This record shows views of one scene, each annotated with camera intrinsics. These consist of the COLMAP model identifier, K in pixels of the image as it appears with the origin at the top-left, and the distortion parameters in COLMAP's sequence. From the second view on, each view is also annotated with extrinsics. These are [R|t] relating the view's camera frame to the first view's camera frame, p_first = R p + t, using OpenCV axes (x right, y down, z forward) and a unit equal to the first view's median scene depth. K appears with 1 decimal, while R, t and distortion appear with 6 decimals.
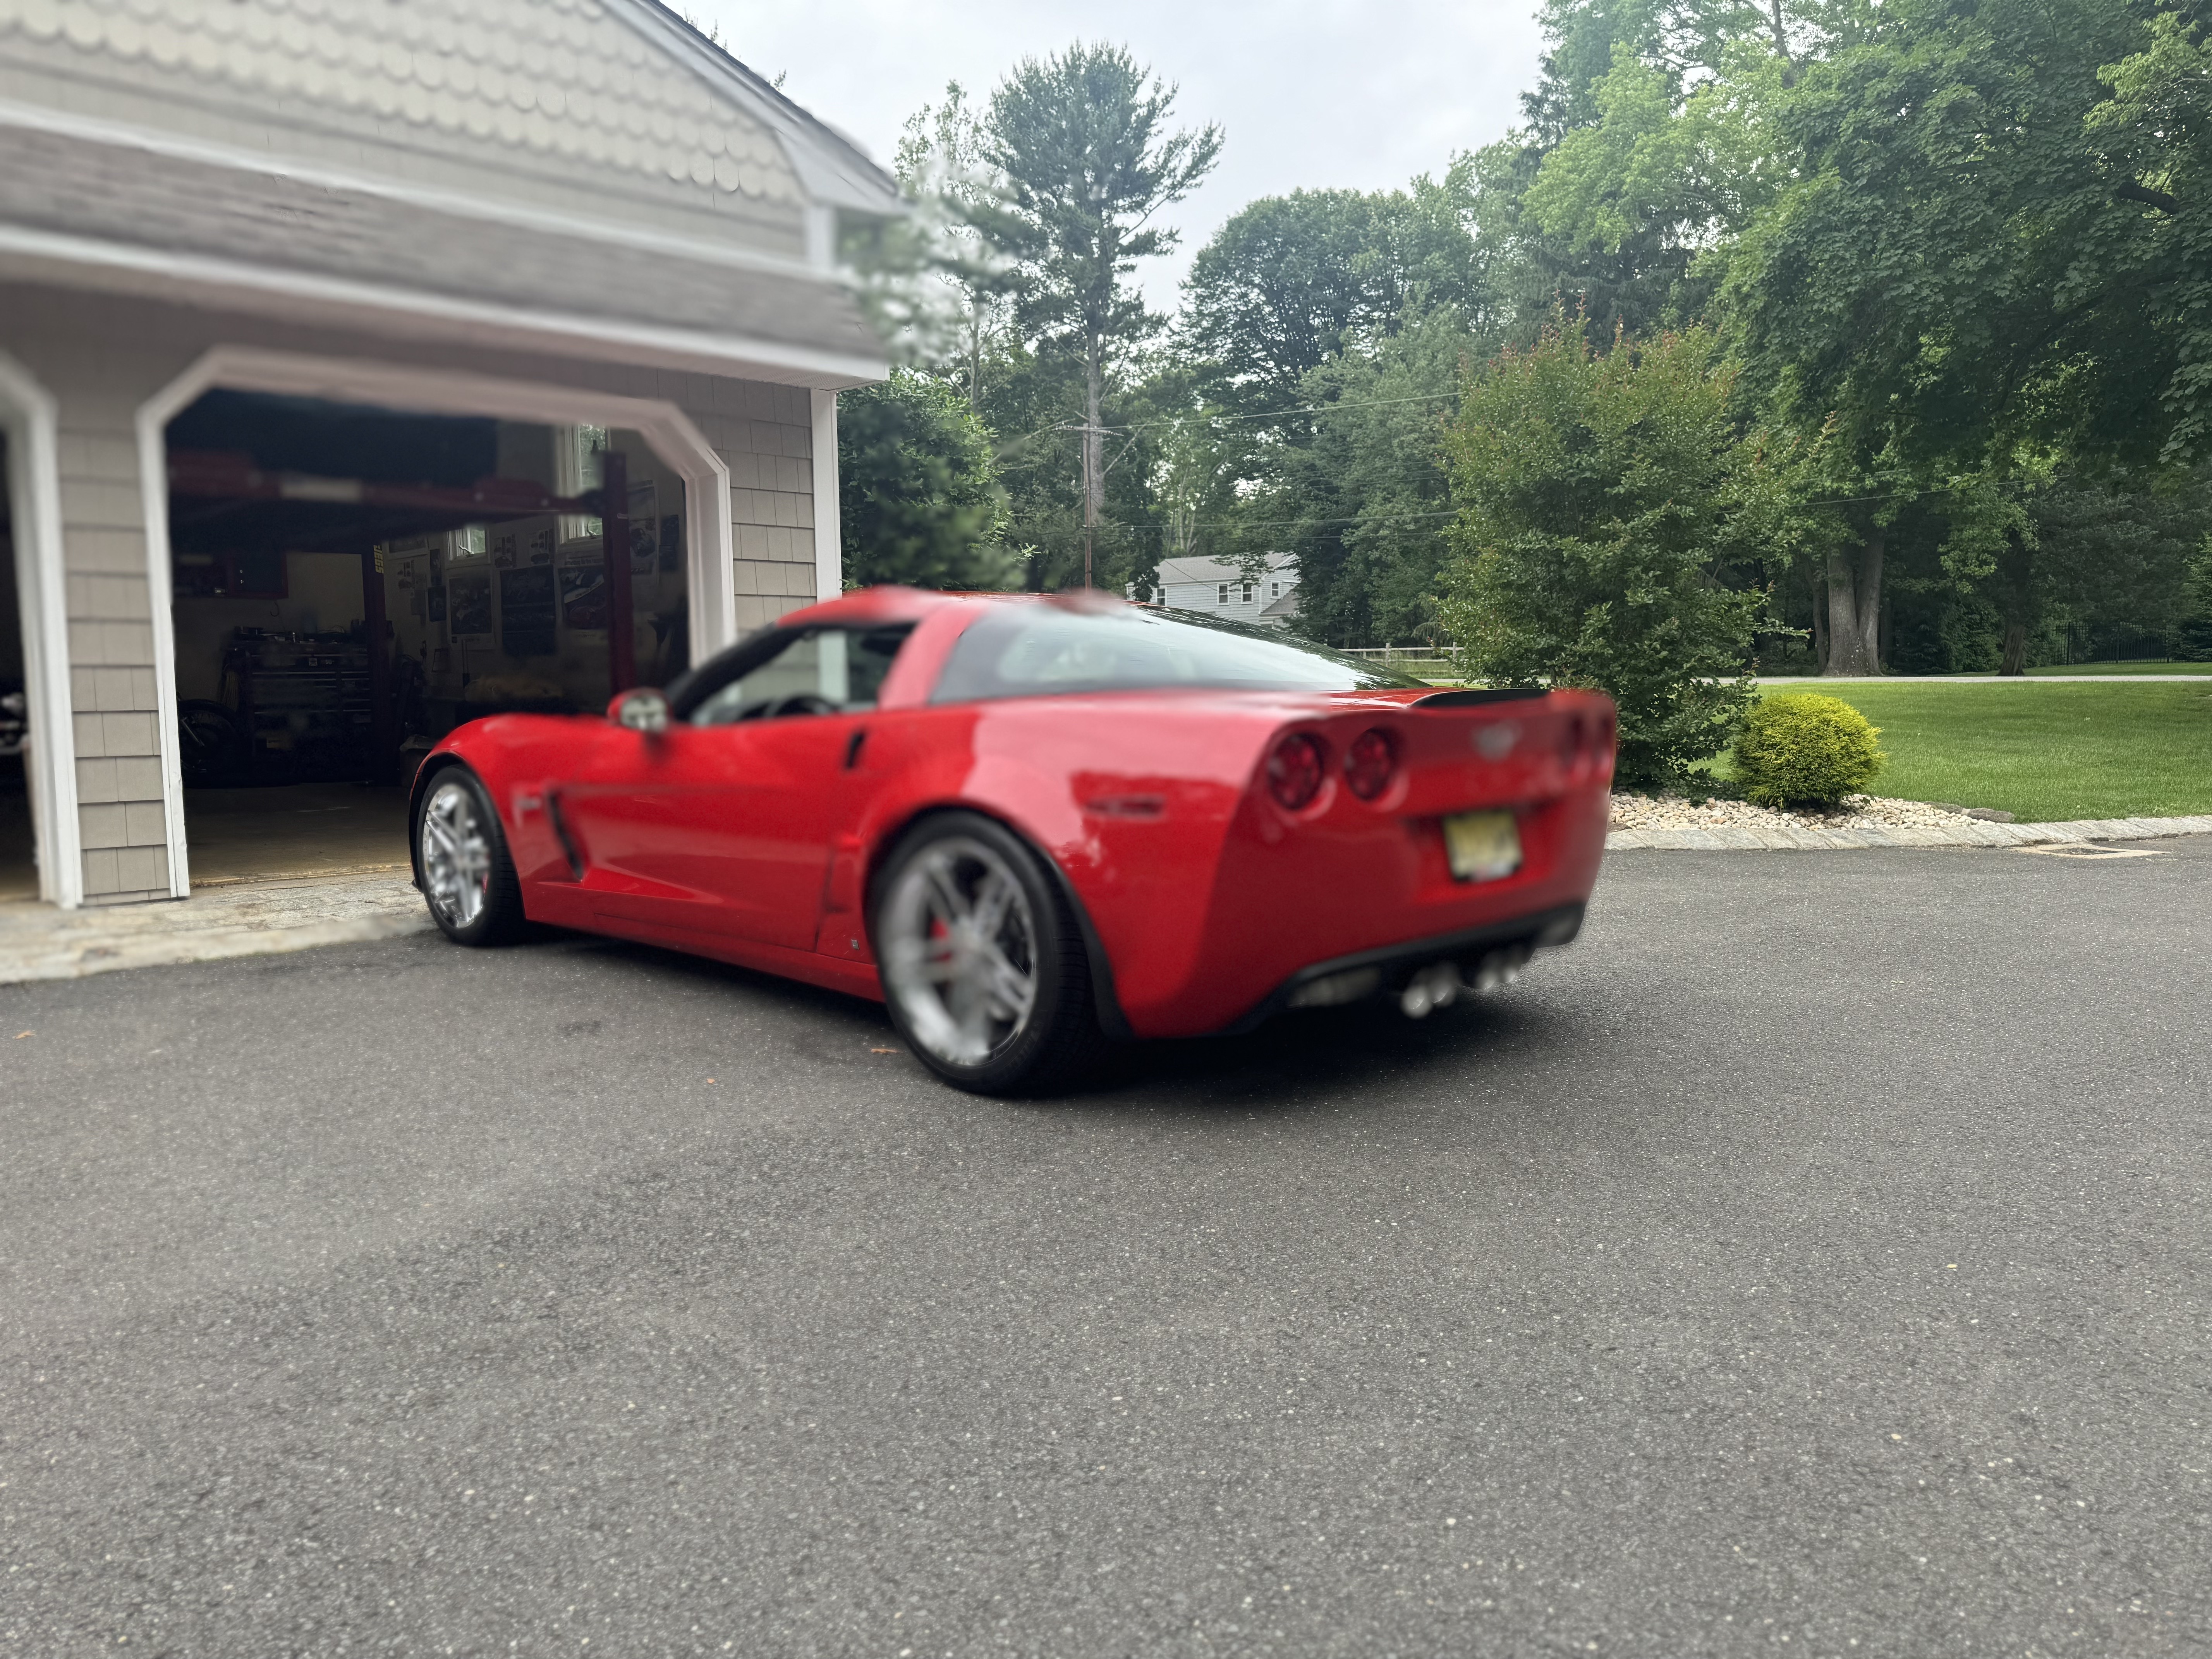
lens RADIAL K [[1575.1, 0, 1106.0], [0, 1575.1, 829.5], [0, 0, 1]] dist [0.003204, -0.049839]
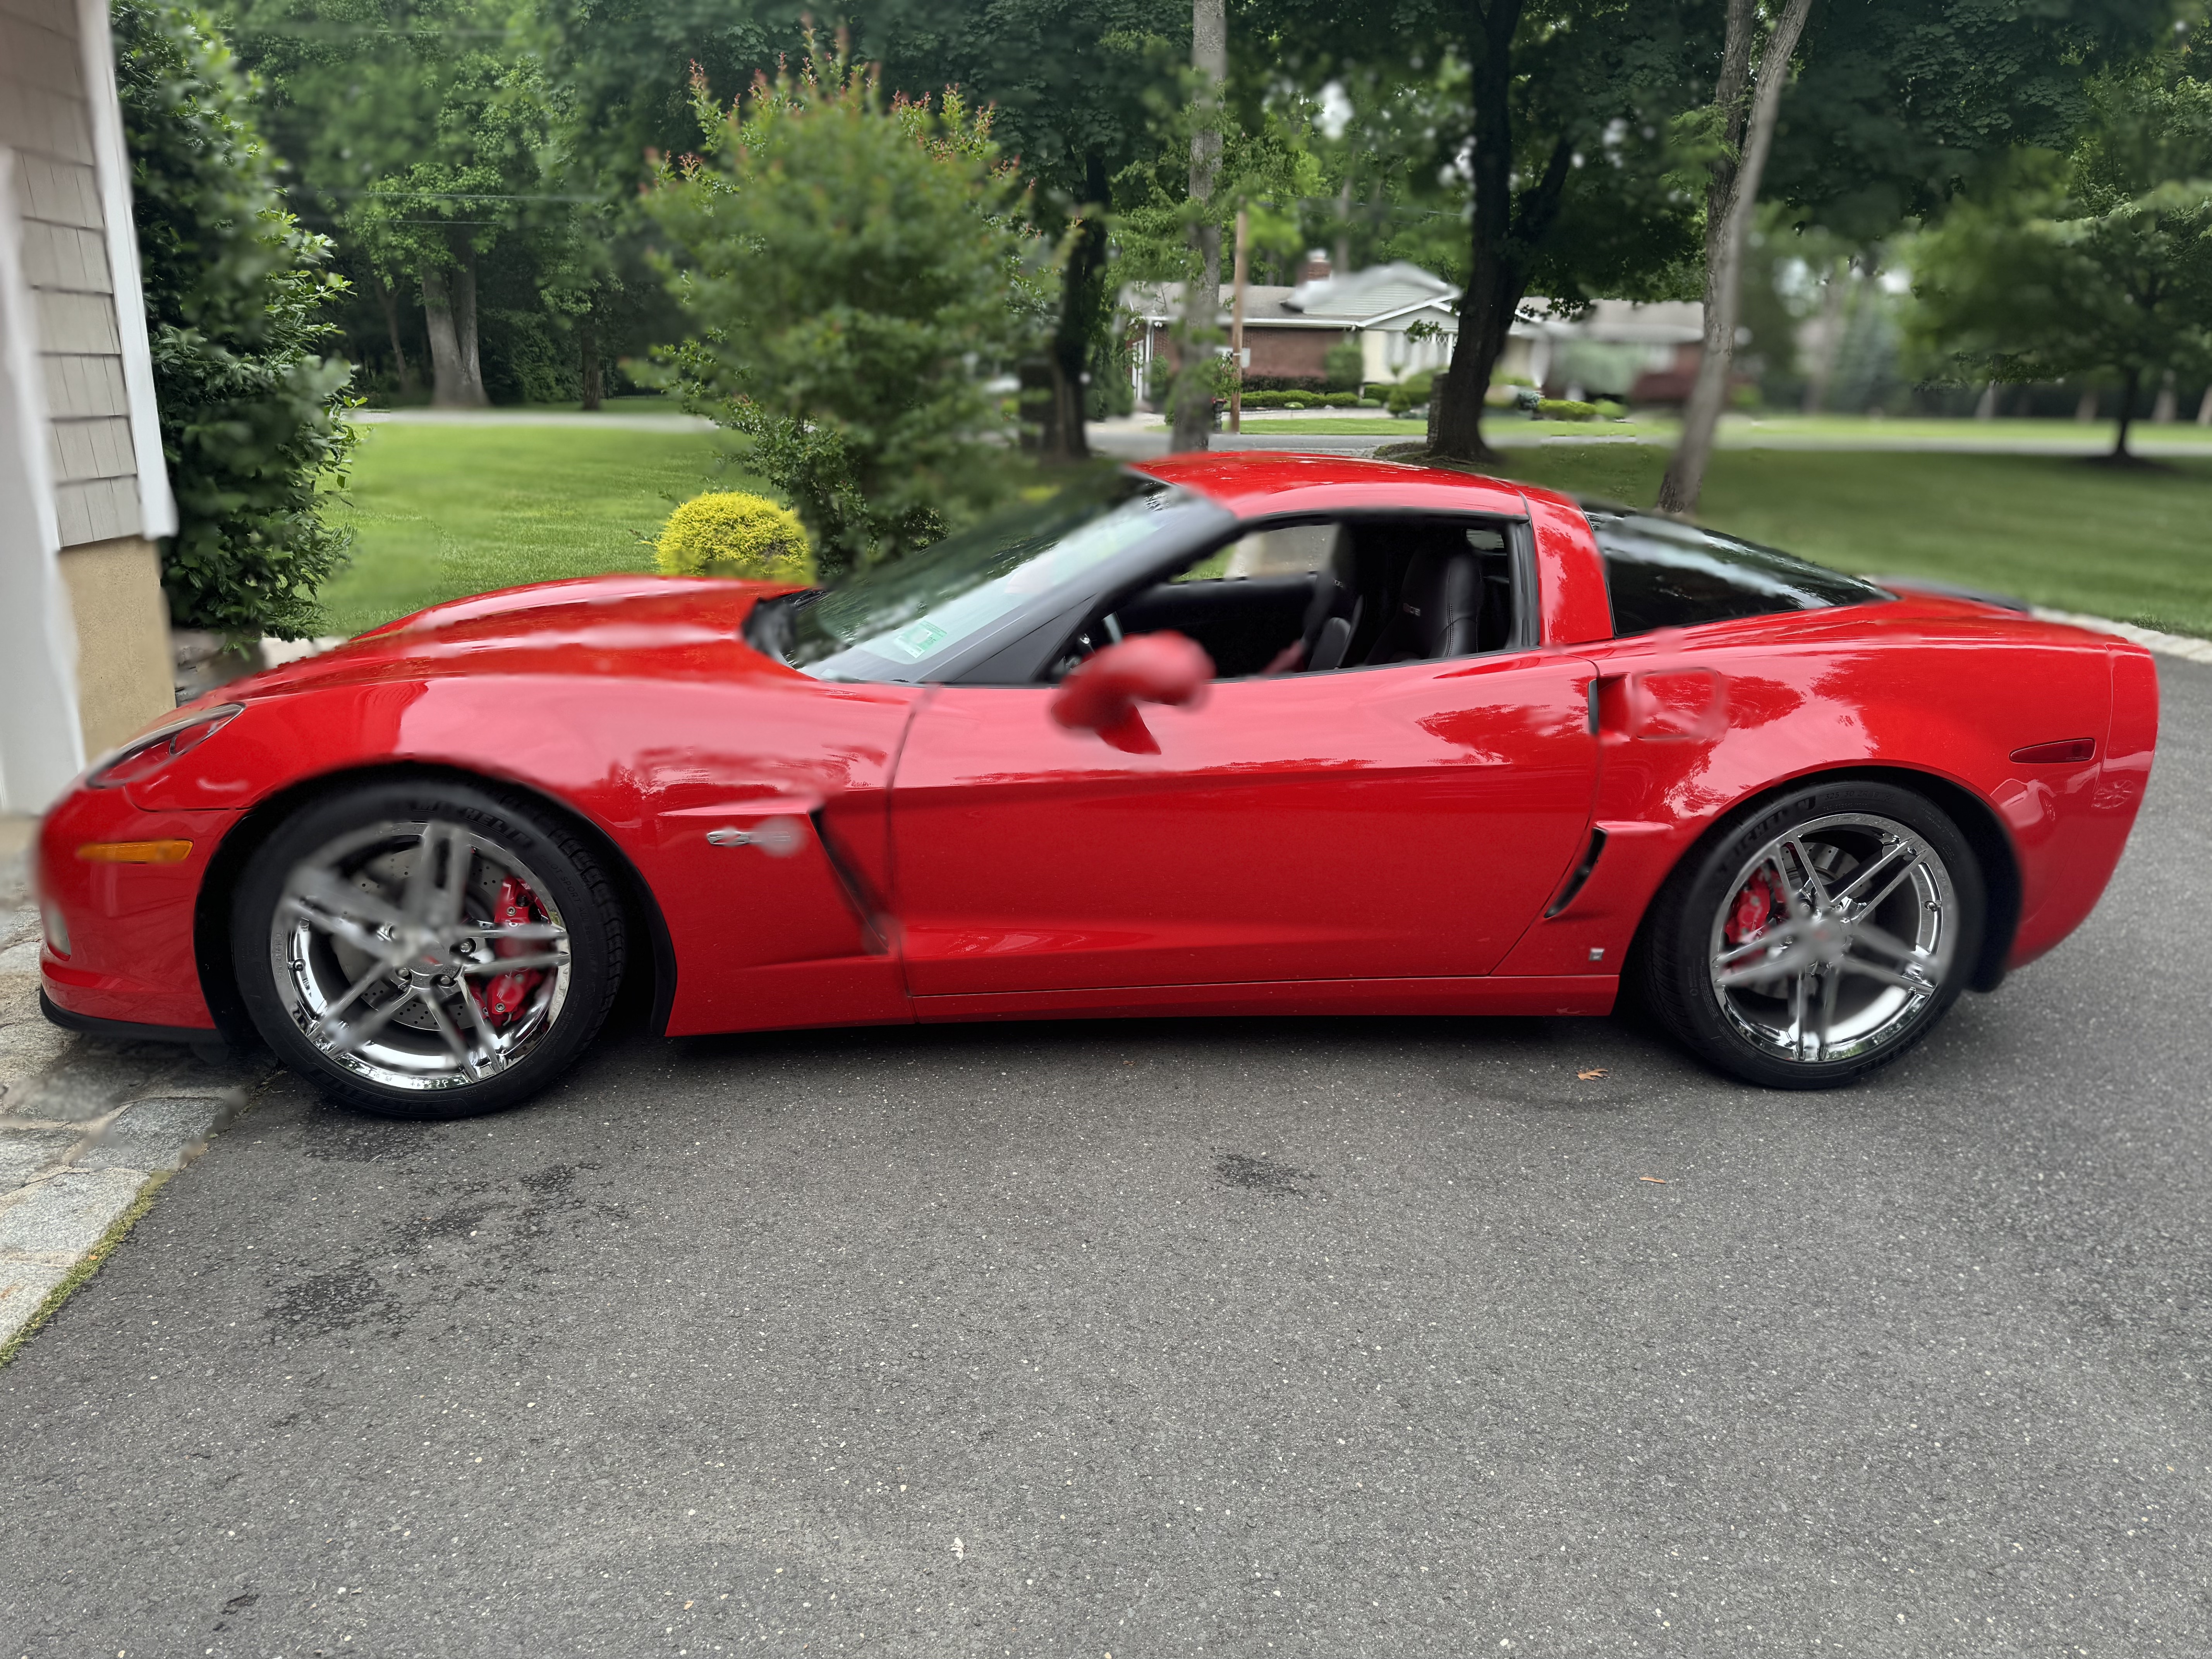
lens RADIAL K [[1549.2, 0, 1106.0], [0, 1549.2, 829.5], [0, 0, 1]] dist [0.008282, 0.004342]
pose [[0.604673, -0.187929, 0.773986, -0.092064], [0.048049, 0.978602, 0.200073, -0.015686], [-0.795024, -0.083789, 0.600764, 0.074319]]
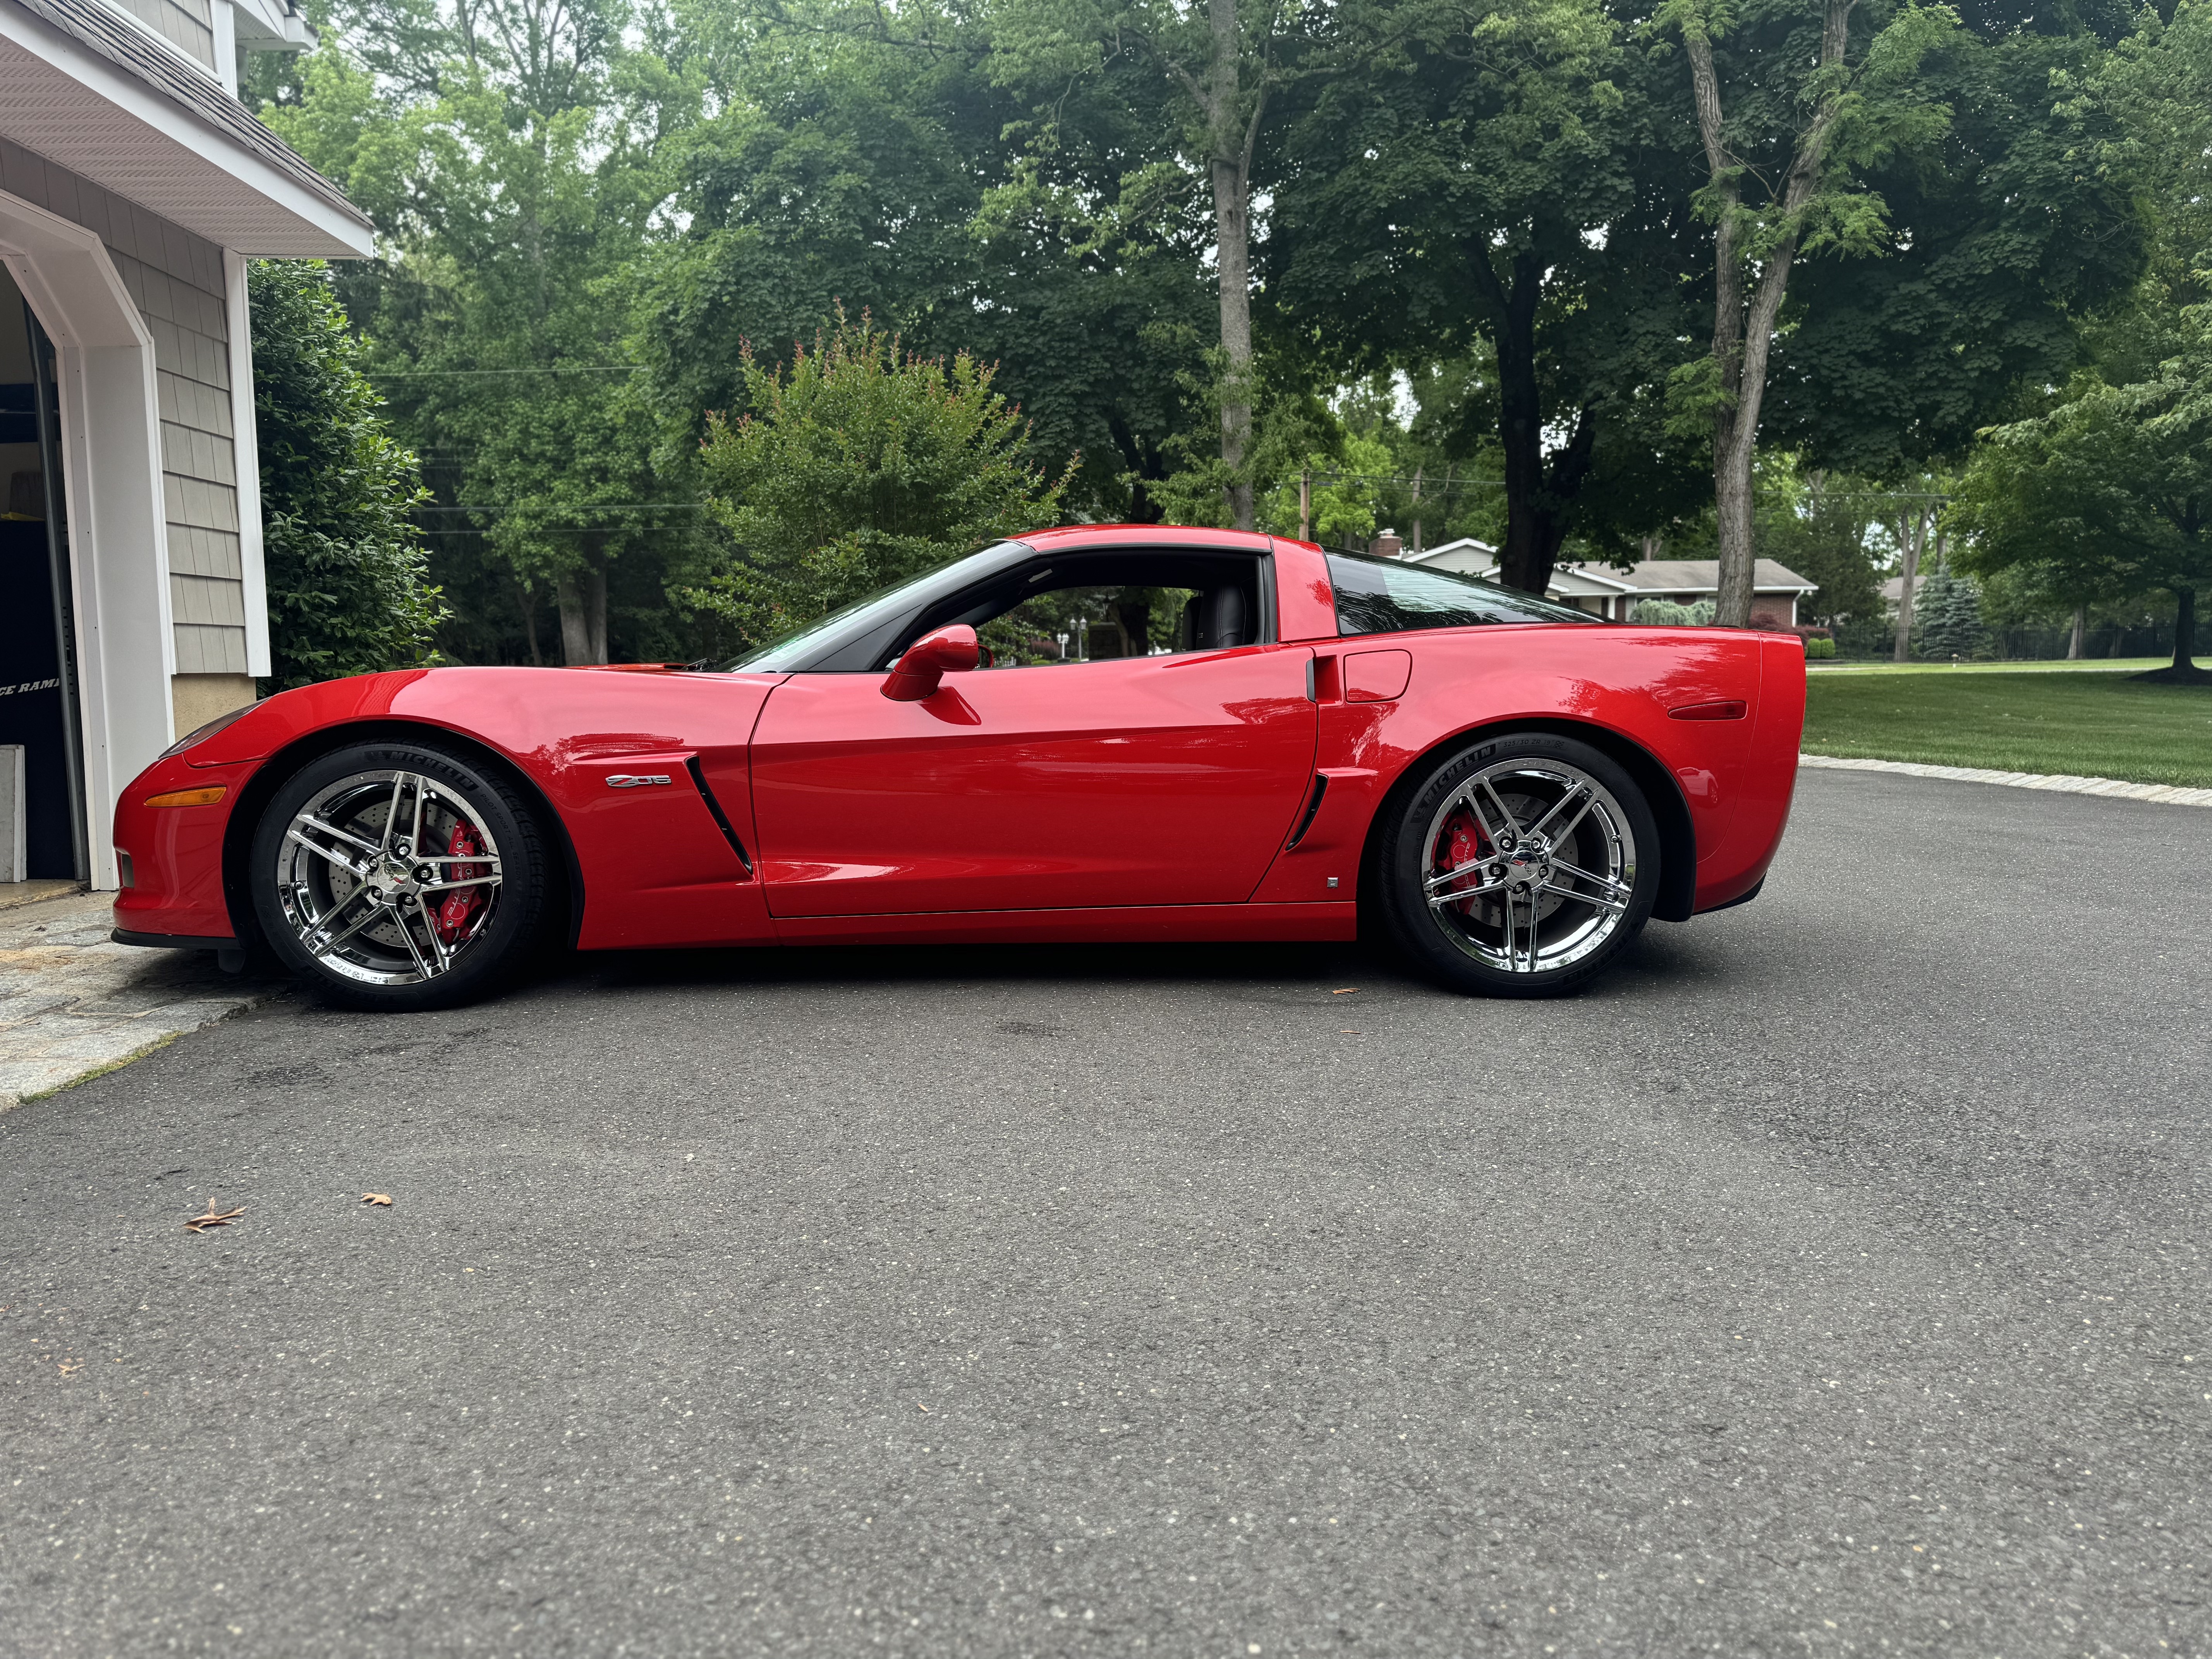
lens RADIAL K [[1533.7, 0, 1106.0], [0, 1533.7, 829.5], [0, 0, 1]] dist [0.092276, -0.128075]
pose [[0.656730, -0.066796, 0.751162, -0.098497], [0.079777, 0.996634, 0.018876, 0.001201], [-0.749895, 0.047529, 0.659848, 0.048382]]
